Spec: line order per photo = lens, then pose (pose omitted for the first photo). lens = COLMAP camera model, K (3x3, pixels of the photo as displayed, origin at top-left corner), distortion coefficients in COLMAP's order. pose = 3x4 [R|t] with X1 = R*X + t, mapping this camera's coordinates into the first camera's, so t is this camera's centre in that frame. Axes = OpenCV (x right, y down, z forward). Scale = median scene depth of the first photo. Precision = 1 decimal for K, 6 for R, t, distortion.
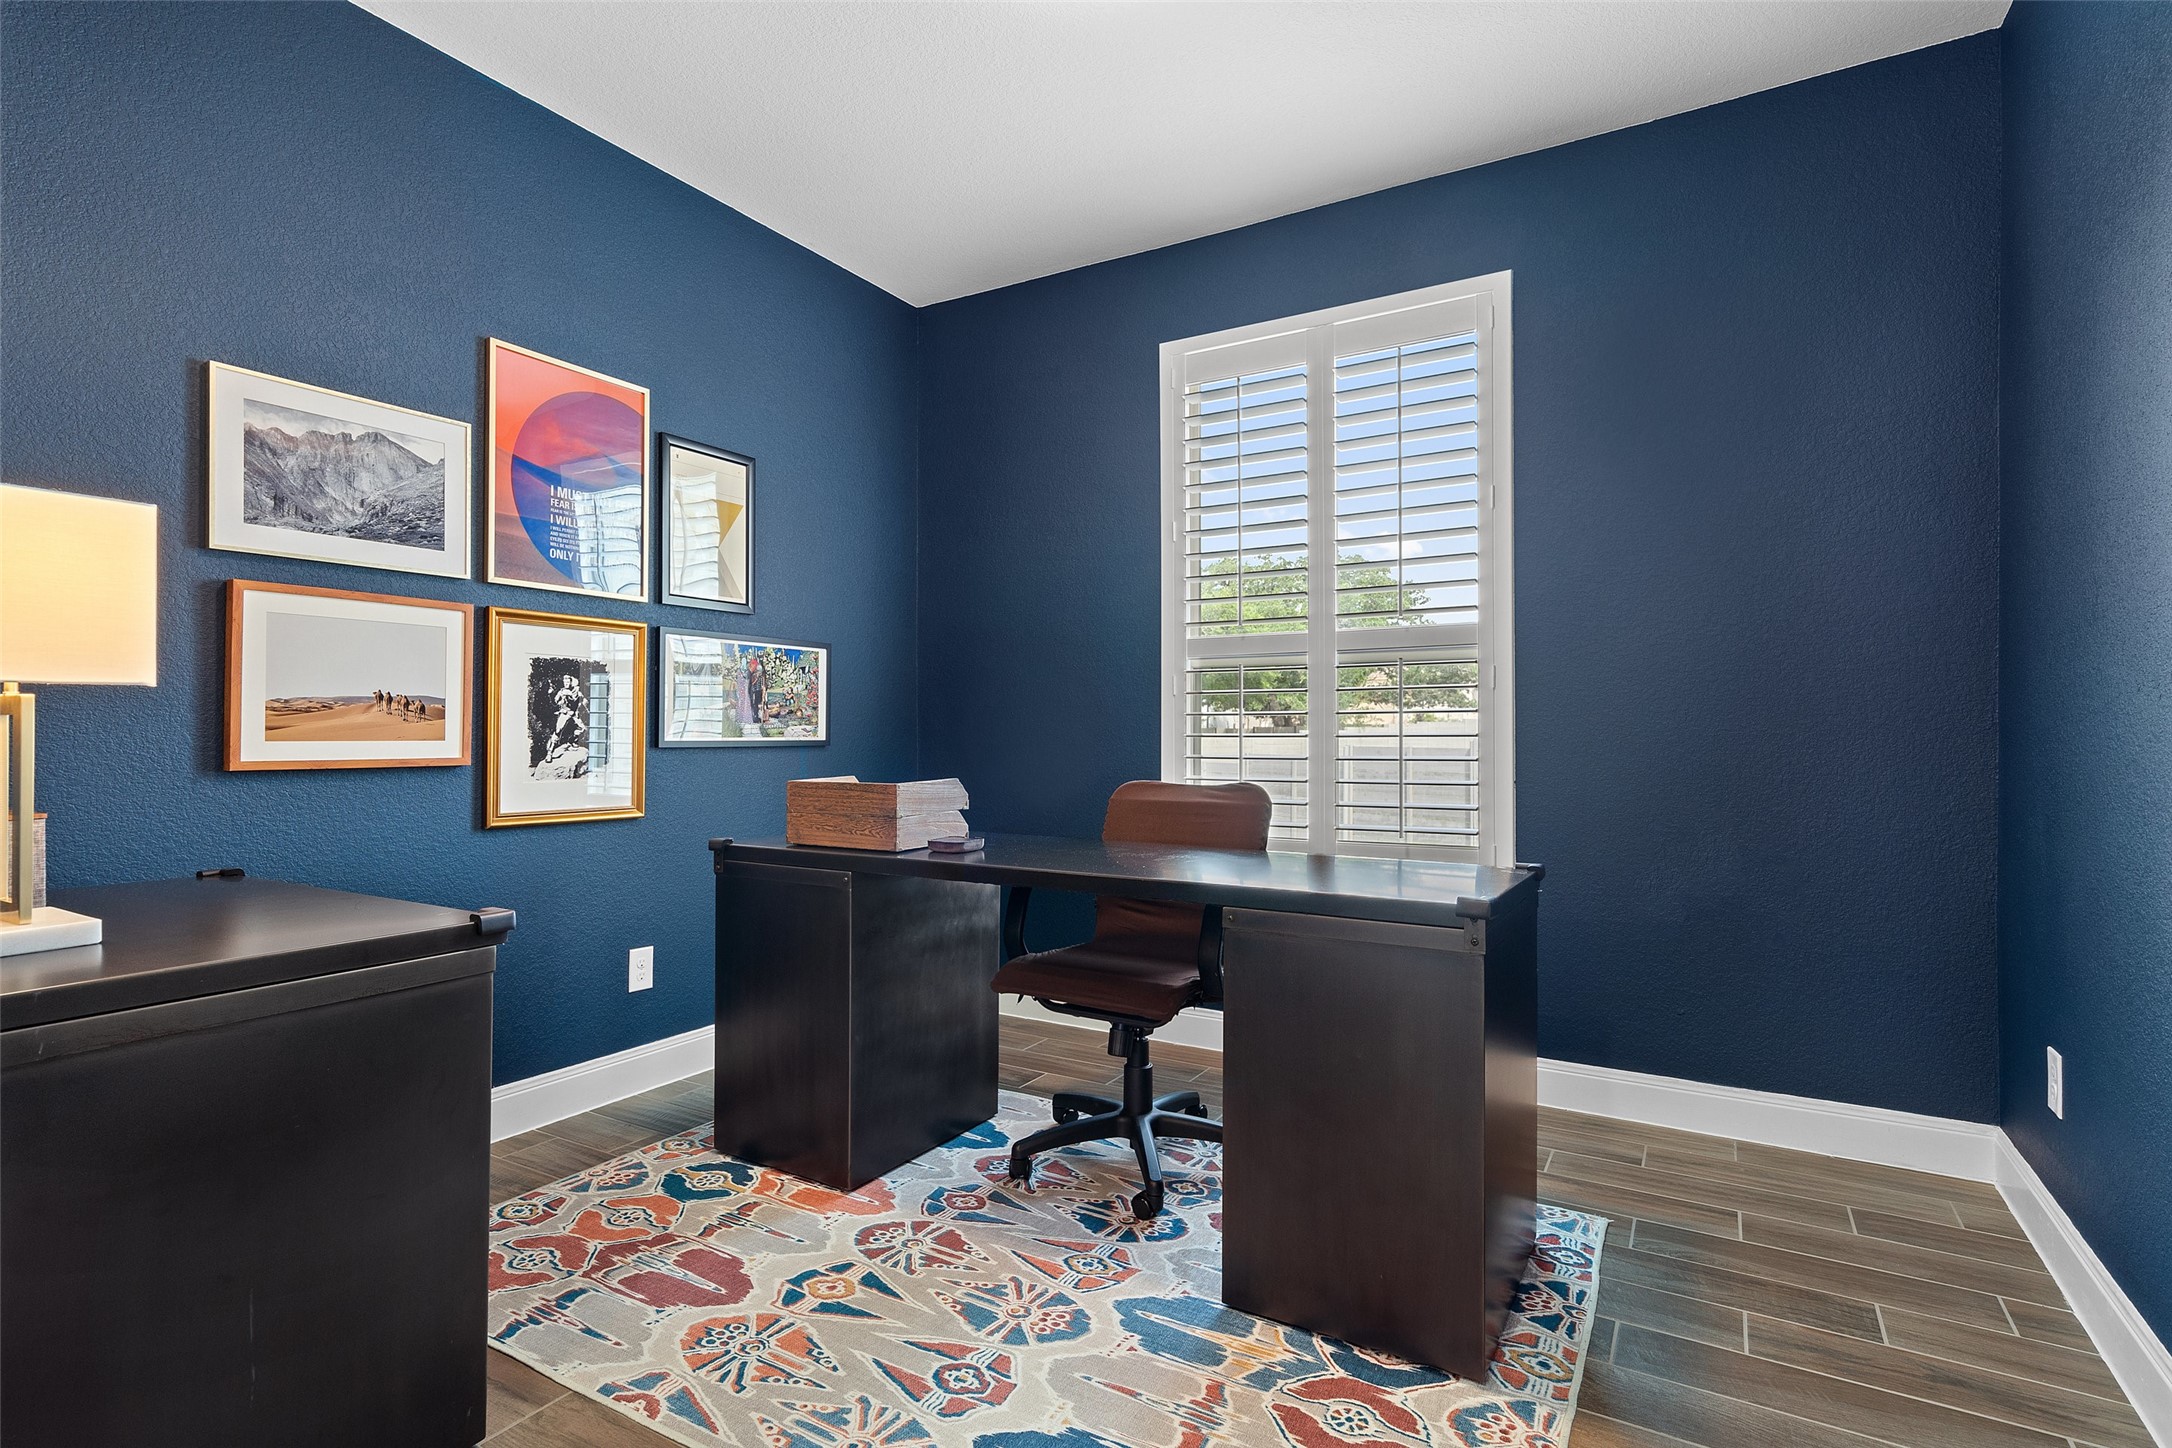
lens RADIAL K [[1017.3, 0, 1086.0], [0, 1017.3, 724.0], [0, 0, 1]] dist [-0.001482, -0.000051]
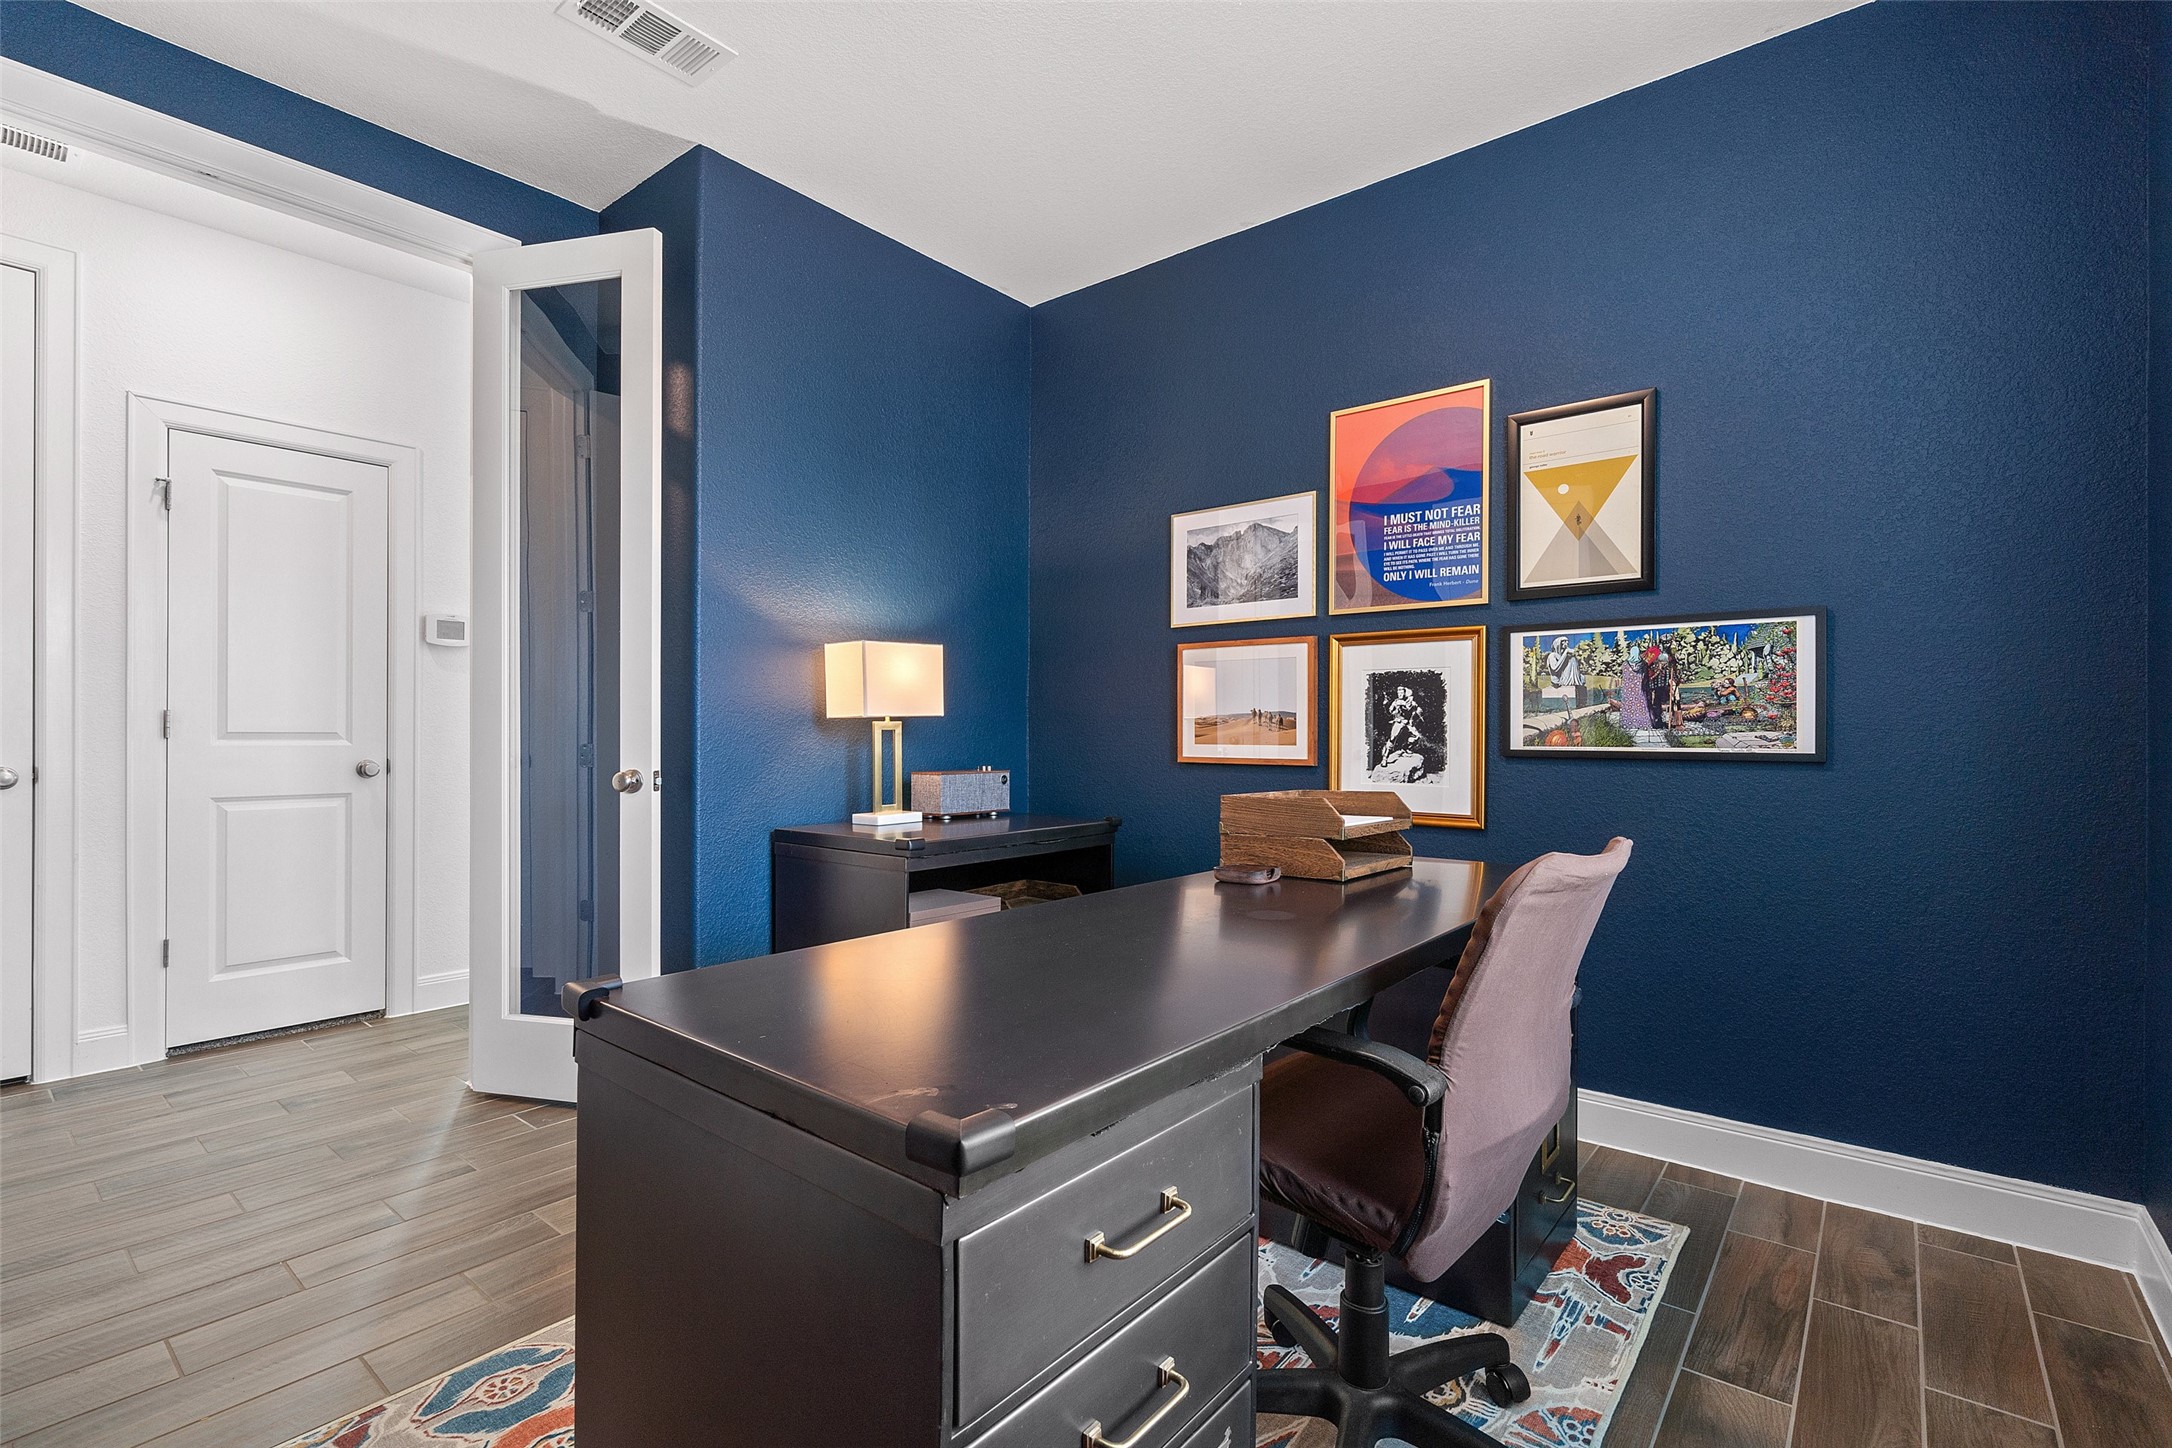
lens RADIAL K [[1017.3, 0, 1086.0], [0, 1017.3, 724.0], [0, 0, 1]] dist [-0.001482, -0.000051]
pose [[-0.130332, -0.012840, -0.991387, 0.609426], [0.004452, 0.999898, -0.013535, 0.004857], [0.991460, -0.006178, -0.130262, 0.817146]]
